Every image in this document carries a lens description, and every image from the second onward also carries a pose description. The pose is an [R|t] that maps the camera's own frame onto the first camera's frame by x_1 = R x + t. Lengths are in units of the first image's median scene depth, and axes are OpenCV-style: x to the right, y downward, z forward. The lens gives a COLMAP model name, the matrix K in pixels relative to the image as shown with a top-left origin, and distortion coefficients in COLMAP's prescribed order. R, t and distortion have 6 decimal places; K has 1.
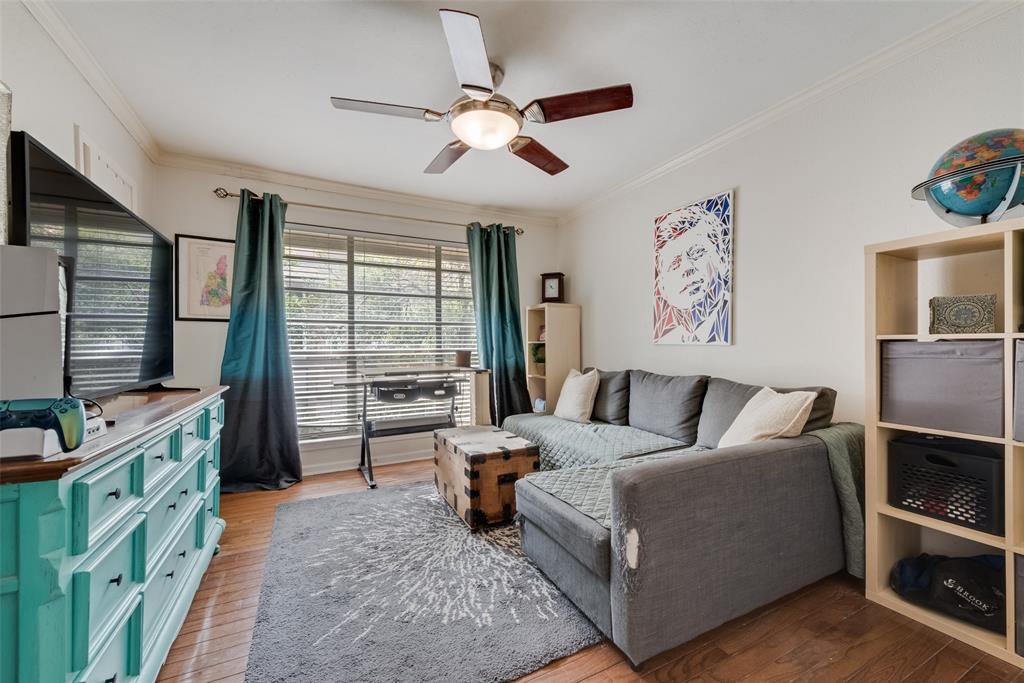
lens RADIAL K [[404.2, 0, 512.0], [0, 404.2, 341.5], [0, 0, 1]] dist [0.021653, 0.000011]
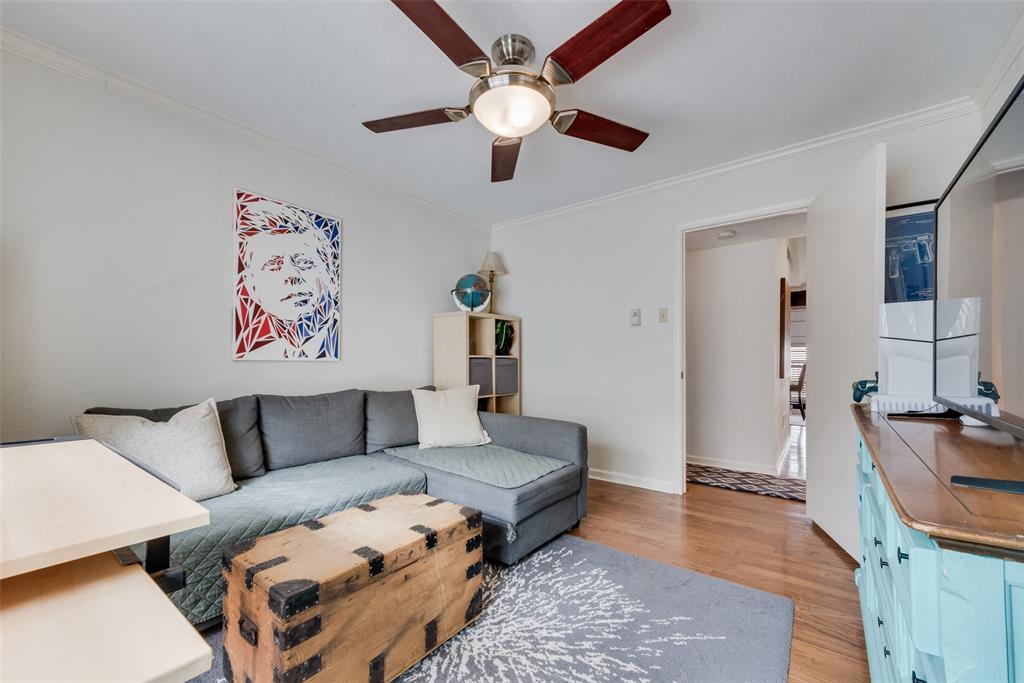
lens RADIAL K [[408.6, 0, 510.1], [0, 408.6, 359.6], [0, 0, 1]] dist [0.008648, -0.000222]
pose [[-0.435450, 0.008461, 0.900173, -0.627850], [0.001479, 0.999961, -0.008684, 0.014979], [-0.900212, -0.002450, -0.435446, 1.024516]]
